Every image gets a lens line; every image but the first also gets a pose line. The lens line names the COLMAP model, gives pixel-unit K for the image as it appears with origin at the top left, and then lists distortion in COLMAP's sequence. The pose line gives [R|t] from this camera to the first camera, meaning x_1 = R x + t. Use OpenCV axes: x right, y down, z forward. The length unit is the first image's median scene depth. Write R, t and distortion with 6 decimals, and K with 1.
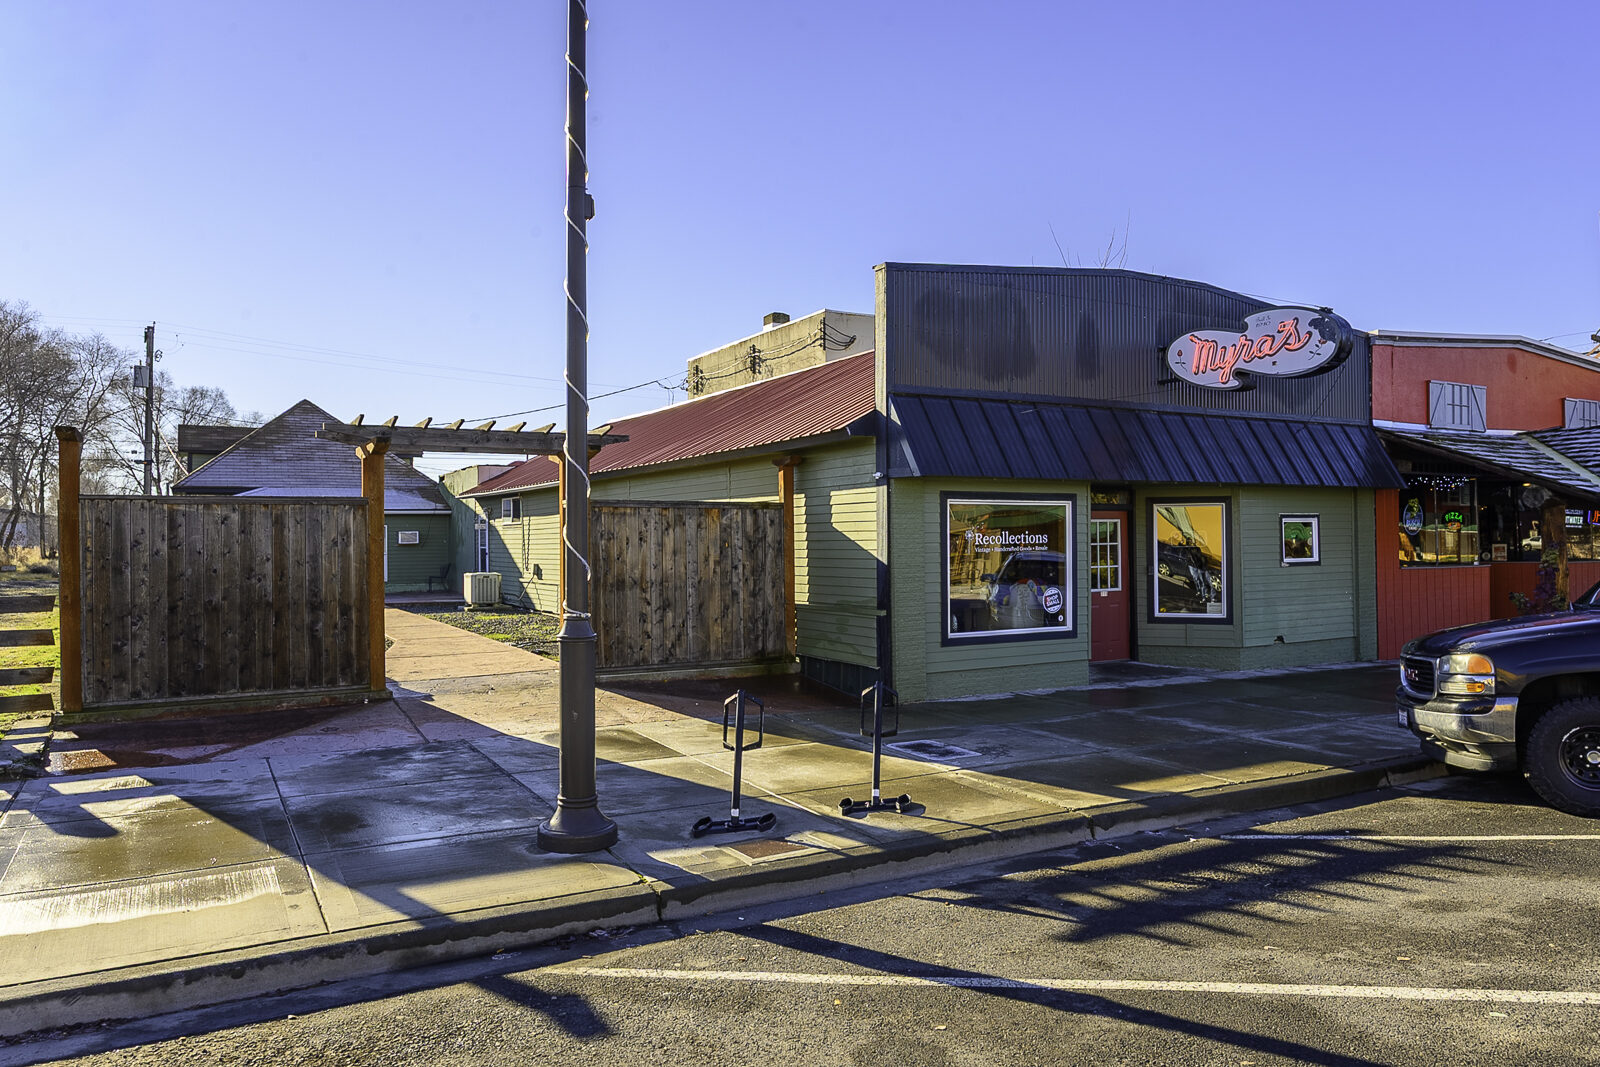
lens RADIAL K [[1047.0, 0, 876.2], [0, 1047.0, 527.7], [0, 0, 1]] dist [-0.008344, 0.000827]
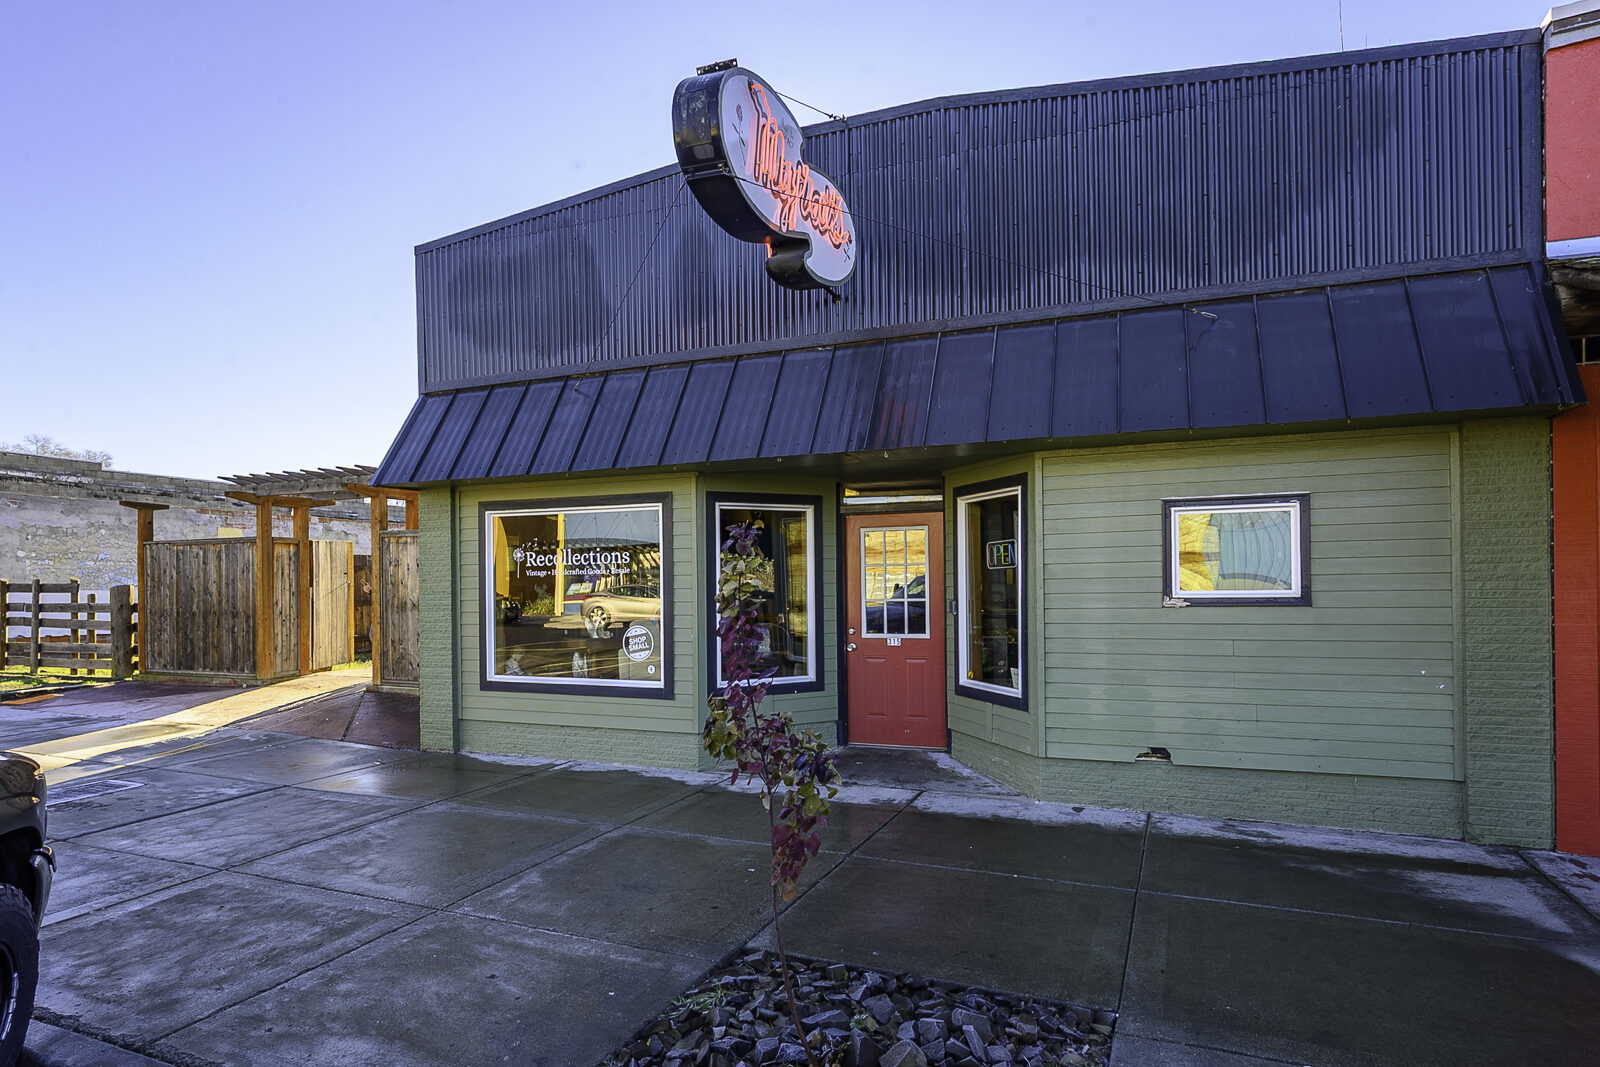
lens RADIAL K [[883.1, 0, 801.0], [0, 883.1, 576.6], [0, 0, 1]] dist [-0.002793, -0.000732]
pose [[0.609089, -0.003648, -0.793094, 0.734799], [0.013155, 0.999898, 0.005503, 0.022371], [0.792993, -0.013785, 0.609075, 0.739863]]
